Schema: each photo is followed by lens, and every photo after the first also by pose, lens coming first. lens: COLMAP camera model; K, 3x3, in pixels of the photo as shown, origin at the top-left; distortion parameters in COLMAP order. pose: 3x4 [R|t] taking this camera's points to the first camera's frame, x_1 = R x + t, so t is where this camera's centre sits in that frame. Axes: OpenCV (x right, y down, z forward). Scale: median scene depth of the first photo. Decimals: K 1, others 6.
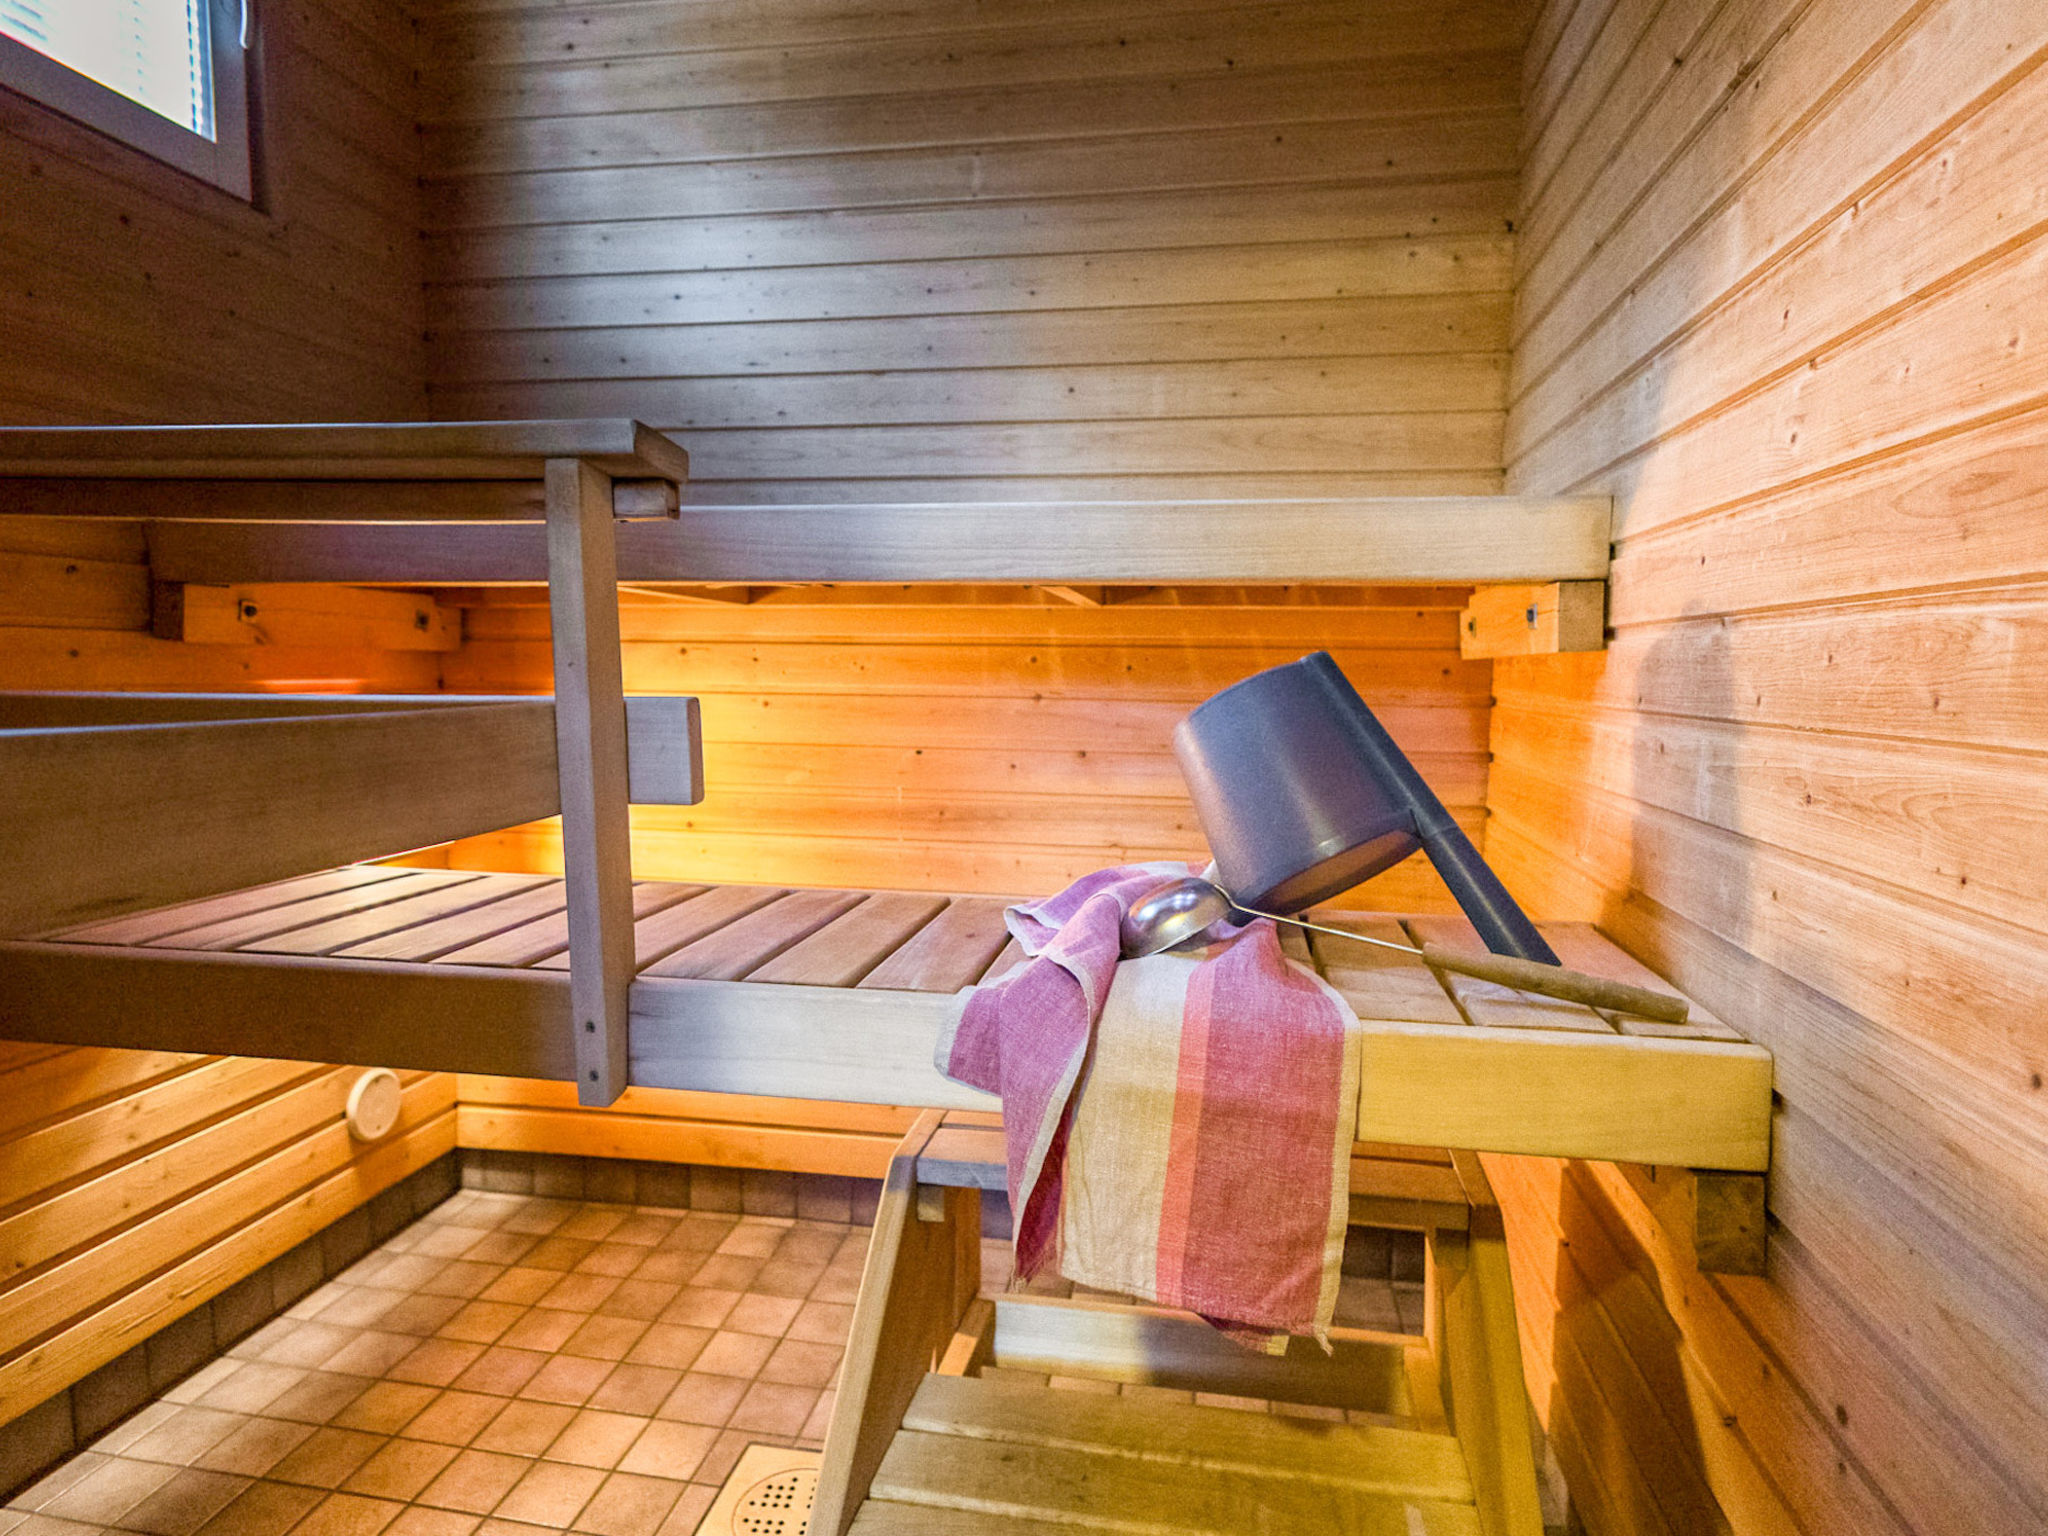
lens RADIAL K [[1229.7, 0, 1025.8], [0, 1229.7, 775.8], [0, 0, 1]] dist [0.008437, 0.000131]
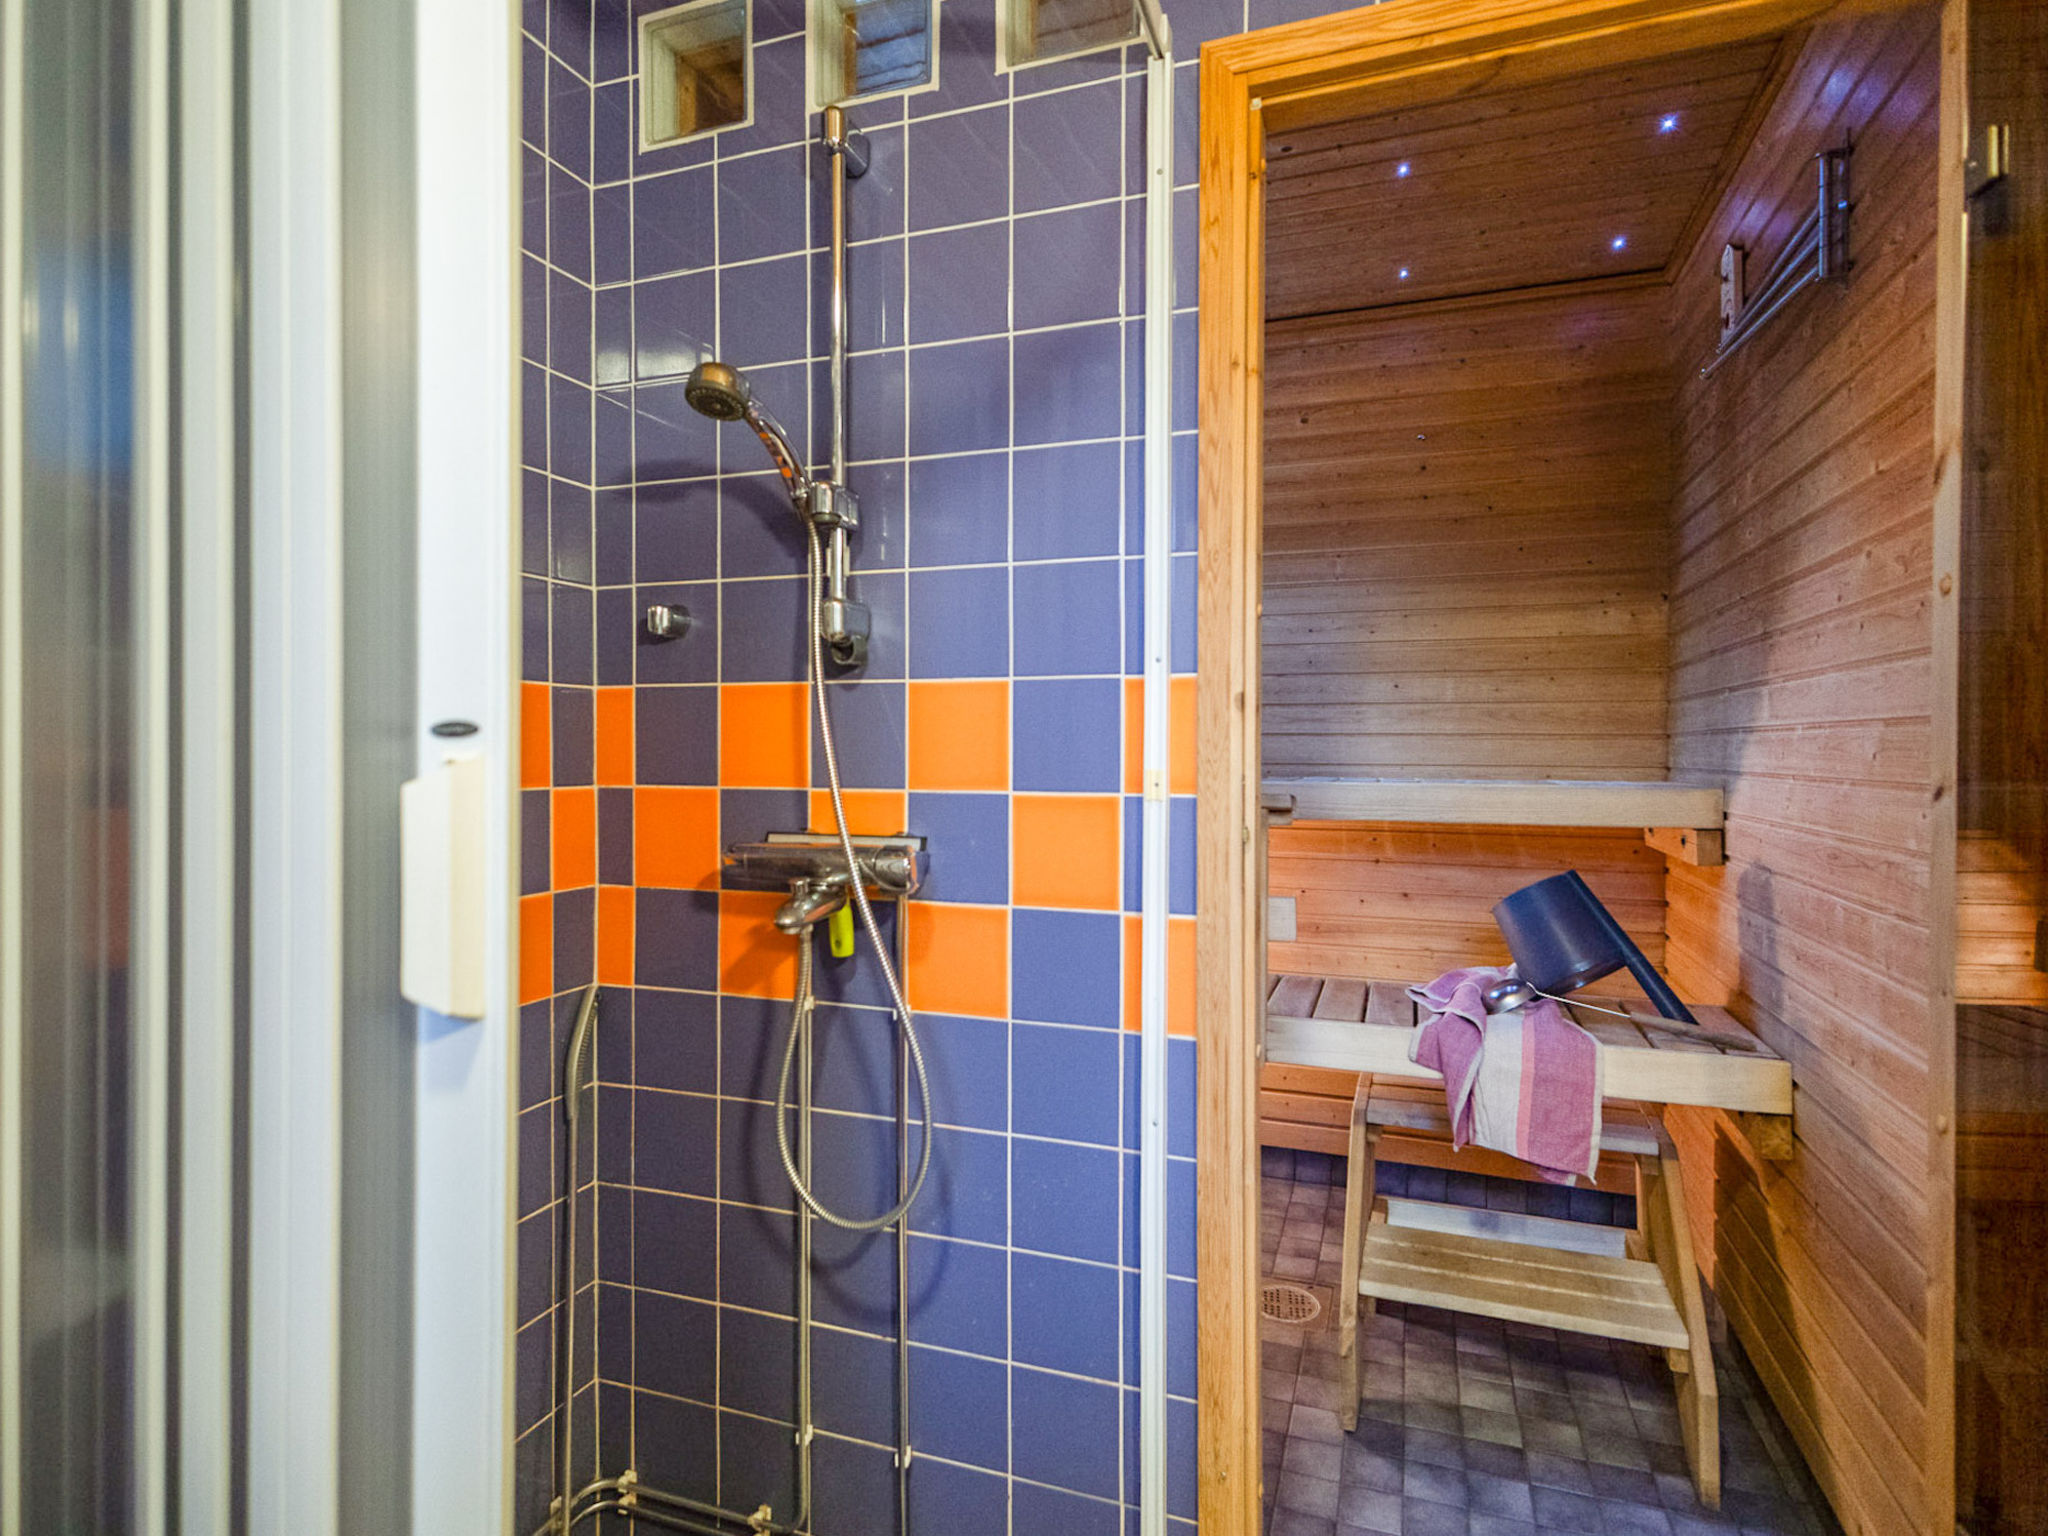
lens RADIAL K [[1109.3, 0, 1014.8], [0, 1109.3, 756.6], [0, 0, 1]] dist [0.006918, 0.001494]
pose [[0.983756, -0.006530, -0.179390, -0.336092], [-0.008627, 0.996463, -0.083586, -0.121536], [0.179301, 0.083776, 0.980221, -0.996897]]
